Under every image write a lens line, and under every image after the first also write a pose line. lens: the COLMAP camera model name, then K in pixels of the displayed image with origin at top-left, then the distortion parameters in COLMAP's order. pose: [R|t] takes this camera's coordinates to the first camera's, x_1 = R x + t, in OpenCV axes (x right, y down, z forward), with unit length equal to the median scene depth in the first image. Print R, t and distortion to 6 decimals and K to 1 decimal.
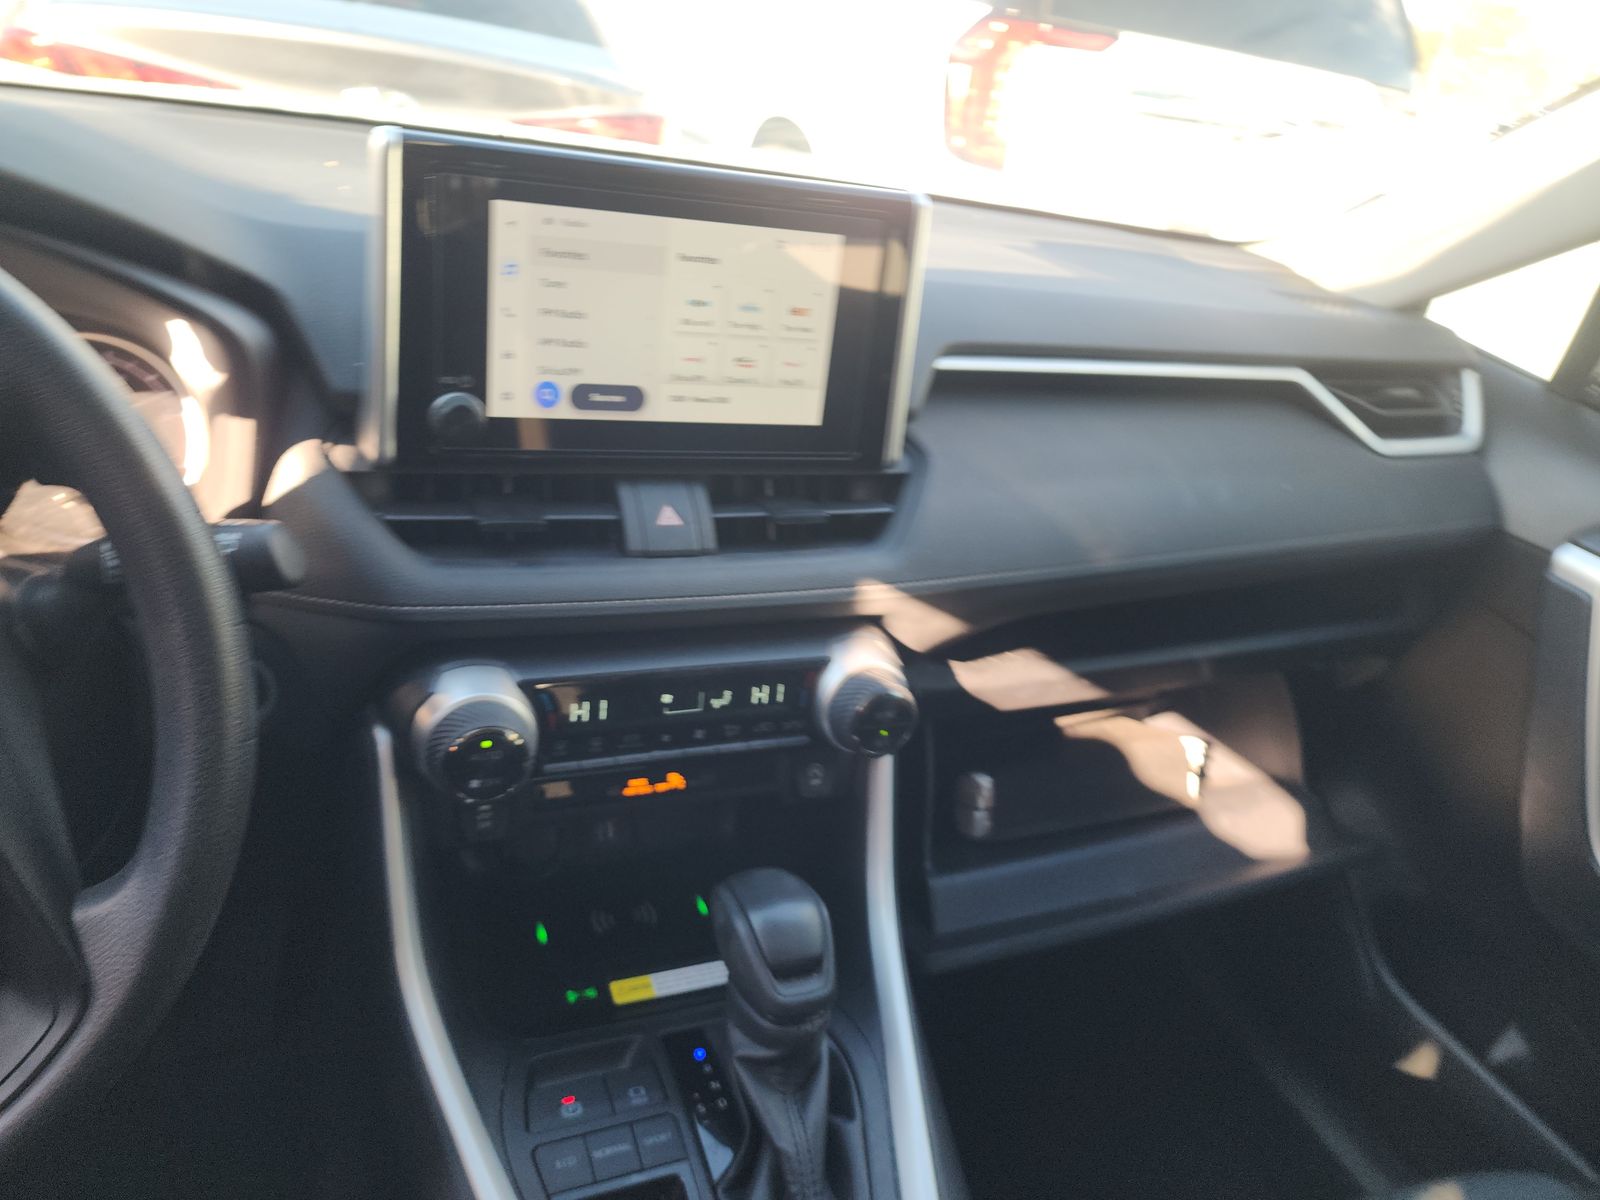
lens RADIAL K [[1078.7, 0, 794.1], [0, 1078.7, 604.5], [0, 0, 1]] dist [0.054851, -0.036590]
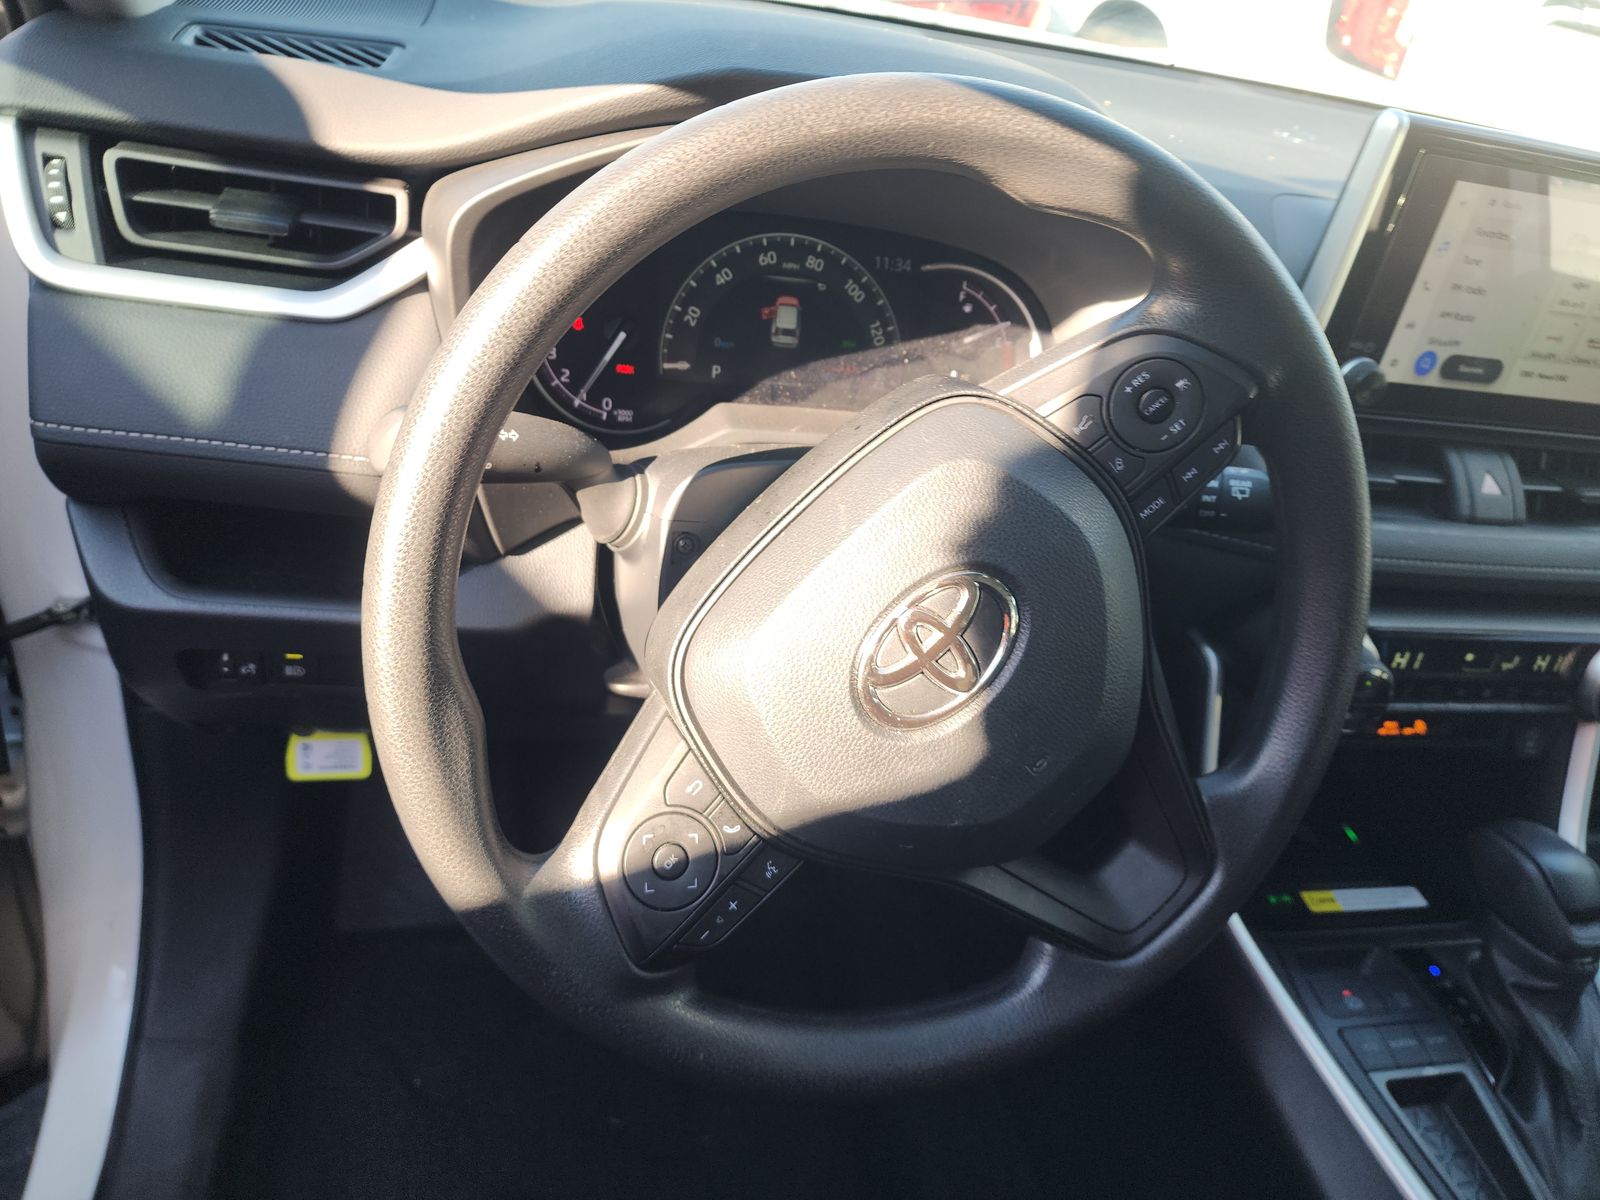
lens RADIAL K [[1078.7, 0, 793.7], [0, 1078.7, 607.7], [0, 0, 1]] dist [0.054851, -0.036590]
pose [[0.985364, 0.126724, -0.114009, -0.651960], [-0.113646, 0.986877, 0.114712, -0.009460], [0.127050, -0.100076, 0.986835, -0.155571]]
